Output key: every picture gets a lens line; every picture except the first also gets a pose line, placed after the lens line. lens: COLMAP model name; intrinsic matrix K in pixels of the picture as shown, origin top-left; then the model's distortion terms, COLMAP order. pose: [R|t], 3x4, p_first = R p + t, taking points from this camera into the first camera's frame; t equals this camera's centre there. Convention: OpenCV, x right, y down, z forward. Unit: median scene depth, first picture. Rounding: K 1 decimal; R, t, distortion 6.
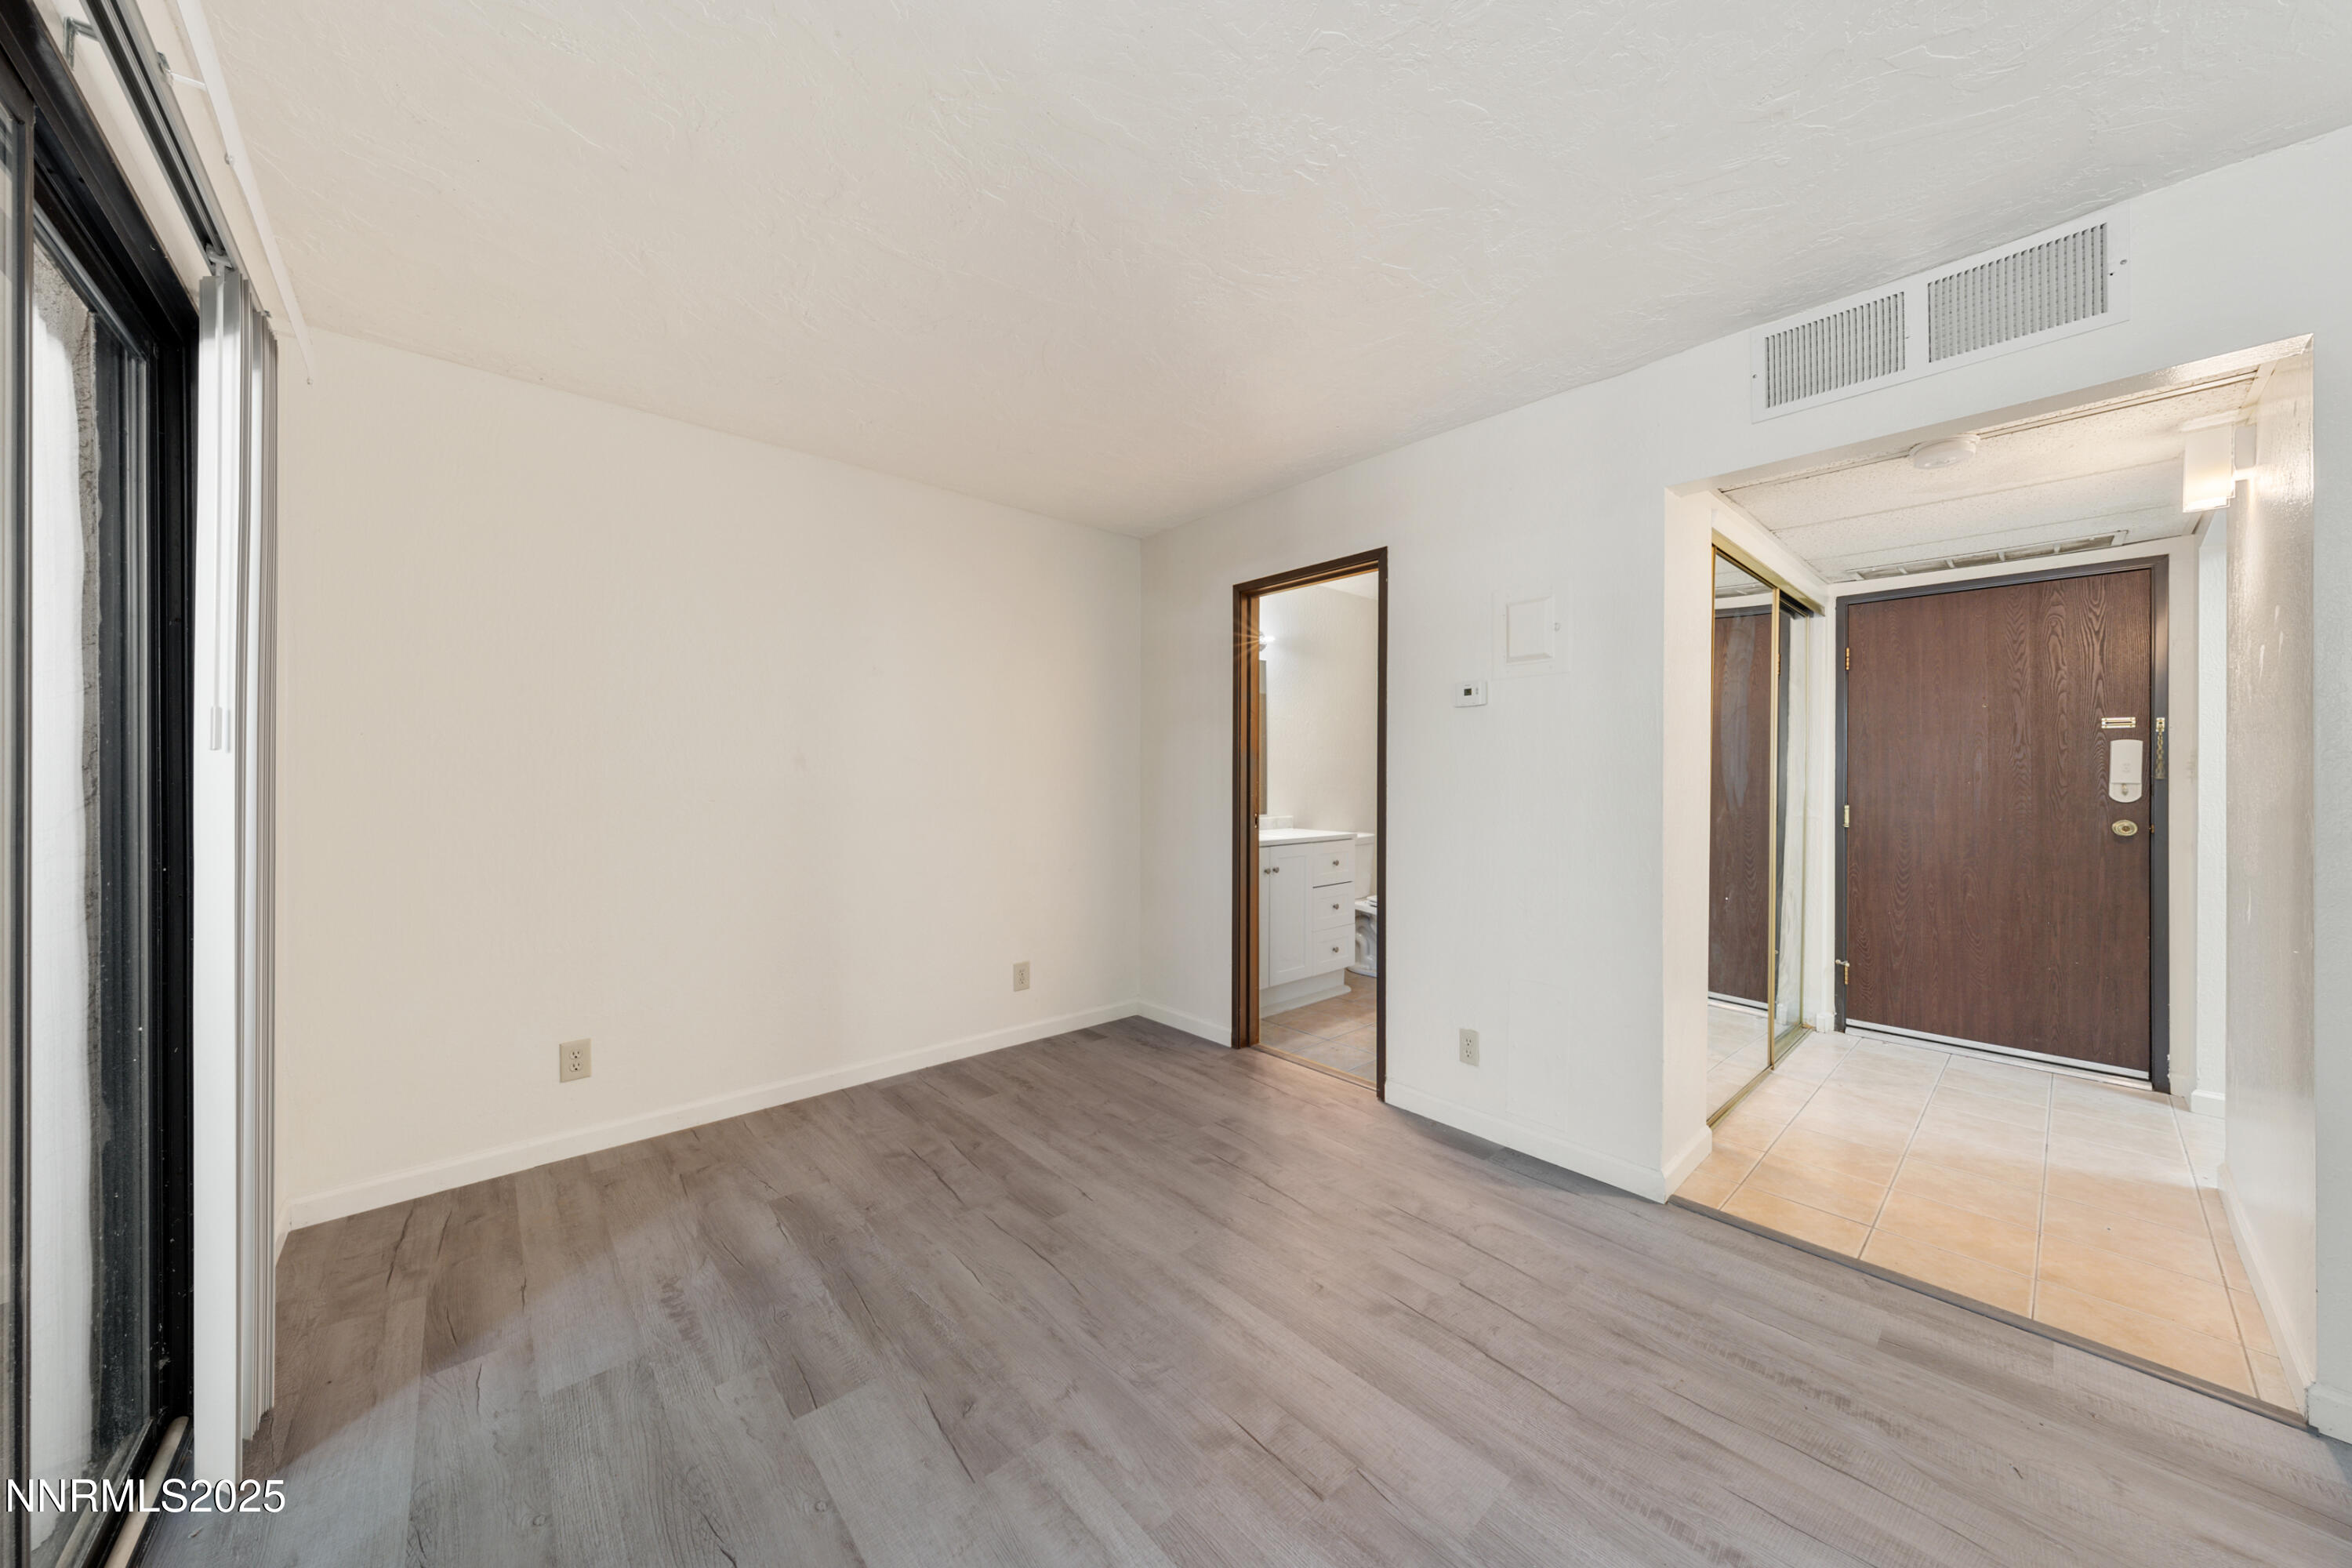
lens RADIAL K [[794.8, 0, 1168.7], [0, 794.8, 779.3], [0, 0, 1]] dist [-0.004005, -0.000050]
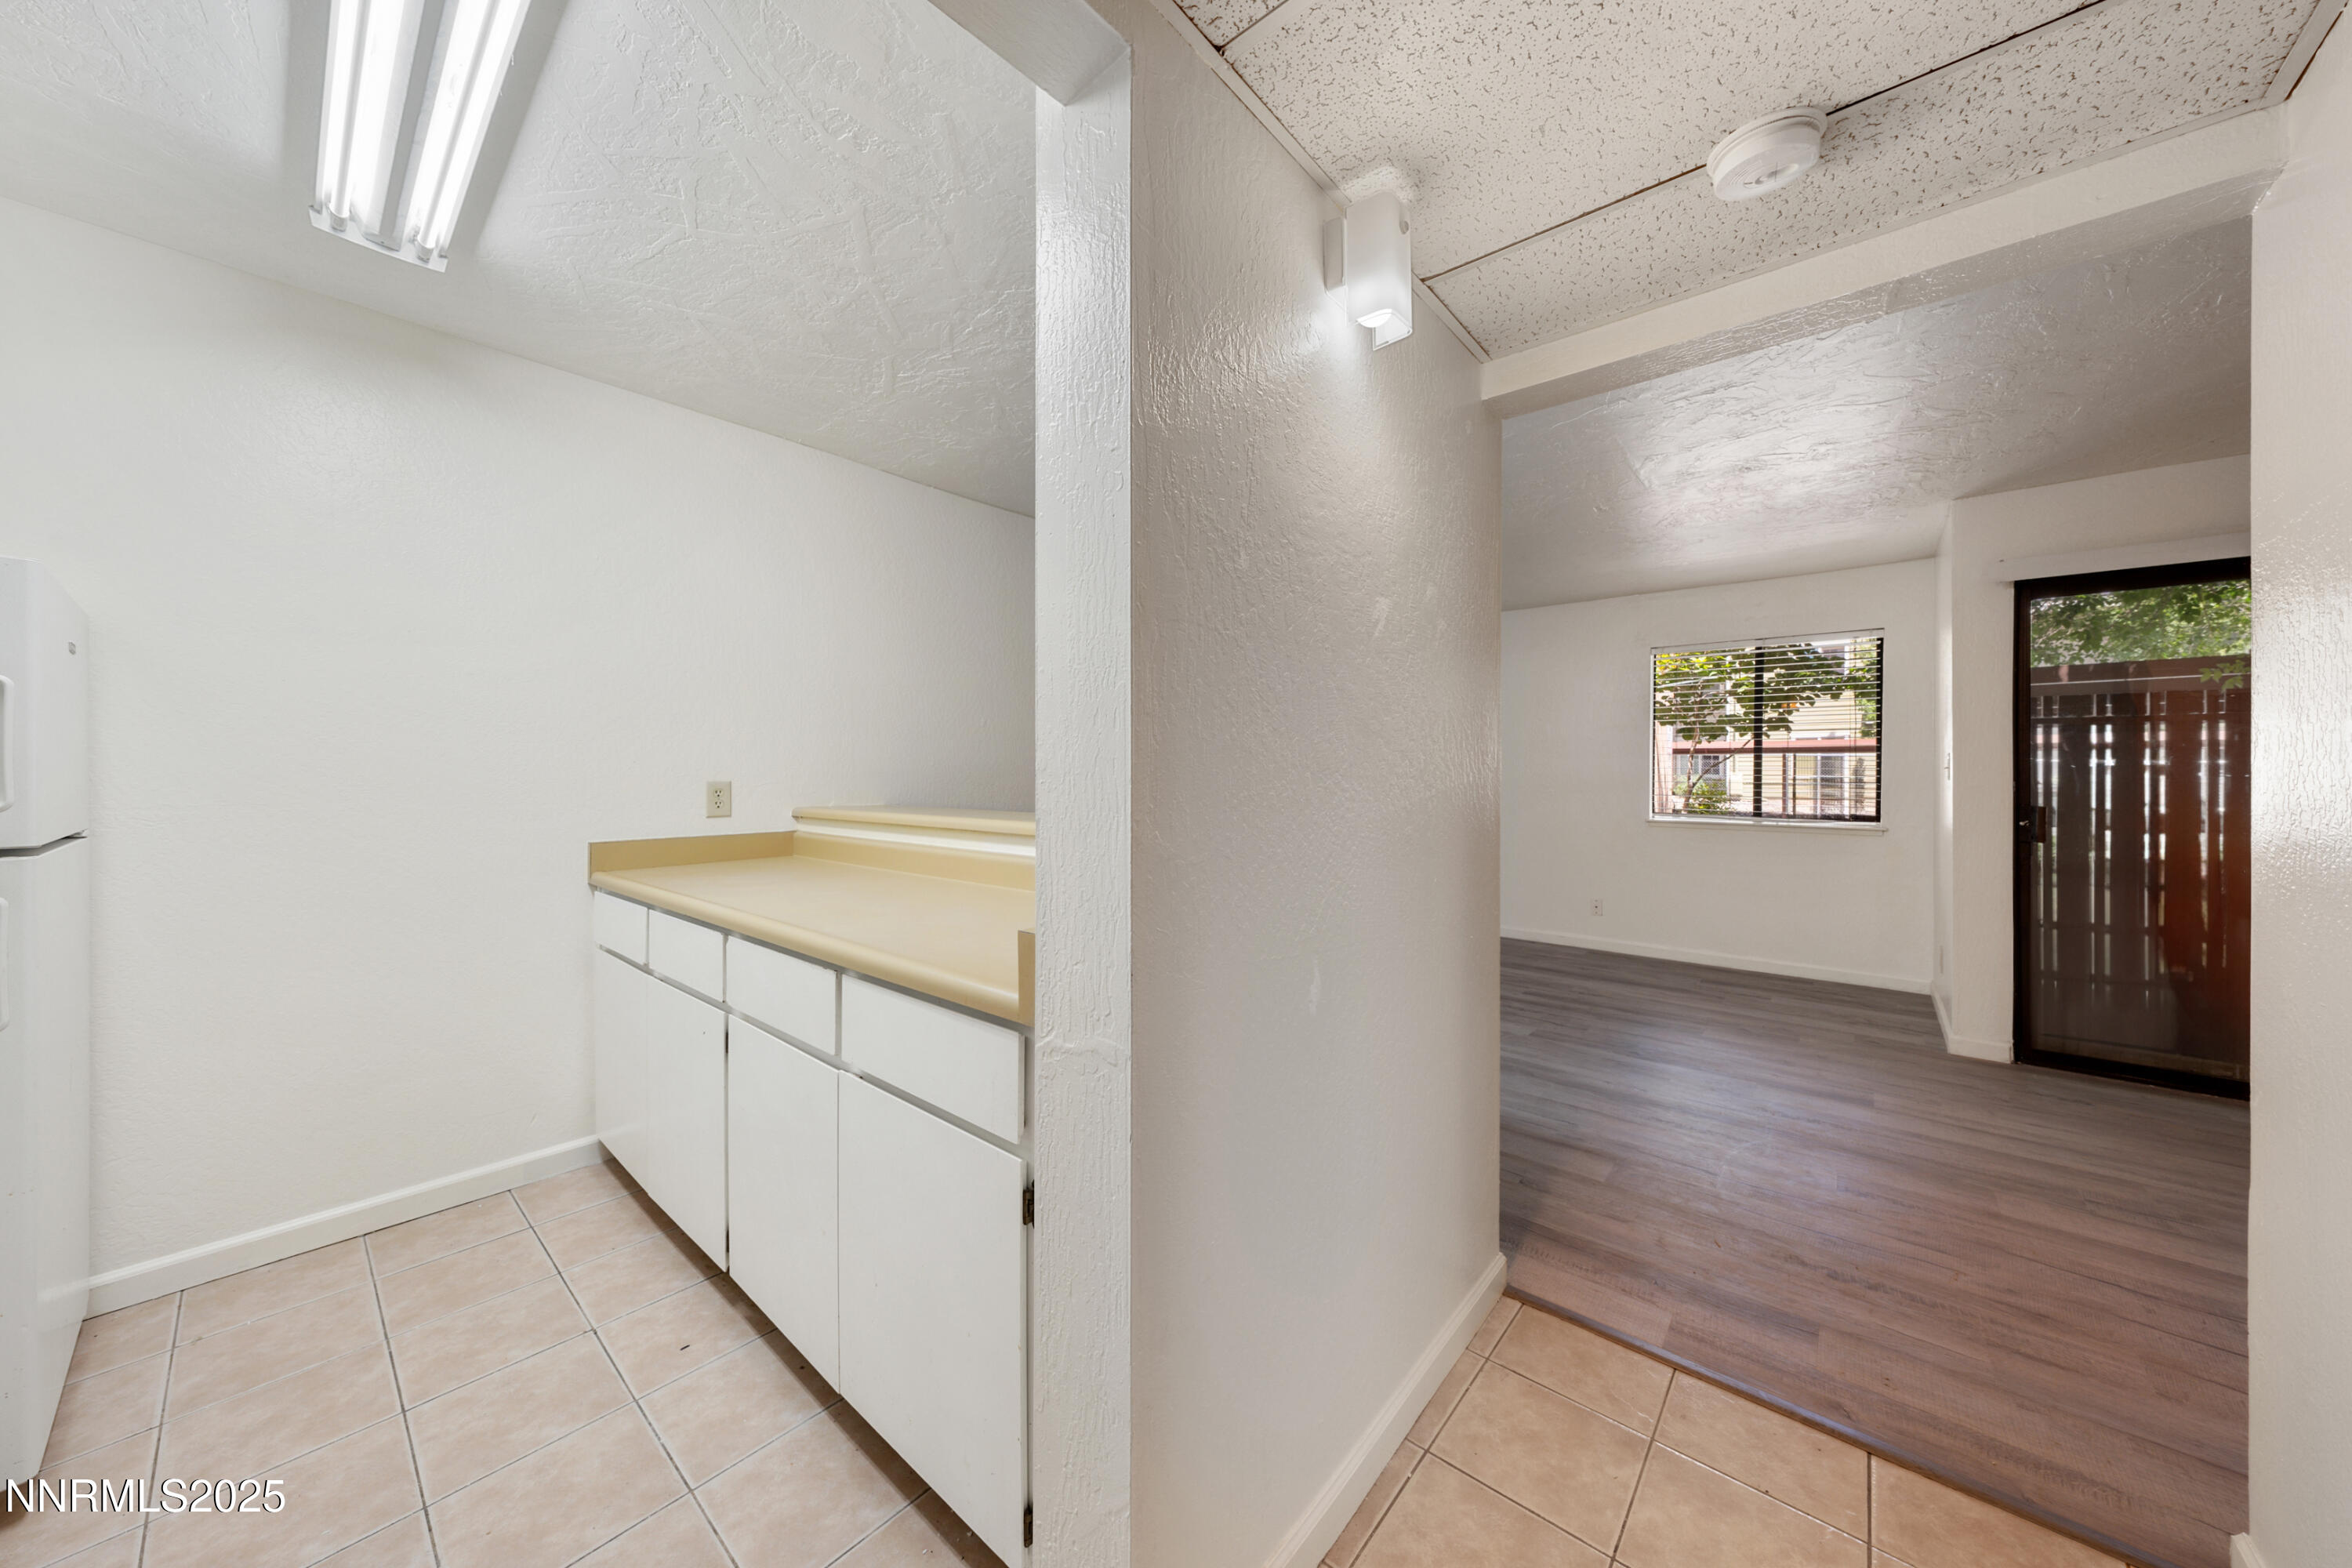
lens RADIAL K [[784.2, 0, 1170.4], [0, 784.2, 770.3], [0, 0, 1]] dist [-0.004921, 0.000021]
pose [[-0.991909, -0.005935, -0.126811, 1.744941], [-0.006021, 0.999982, 0.000295, -0.007099], [0.126807, 0.001056, -0.991927, 1.774648]]
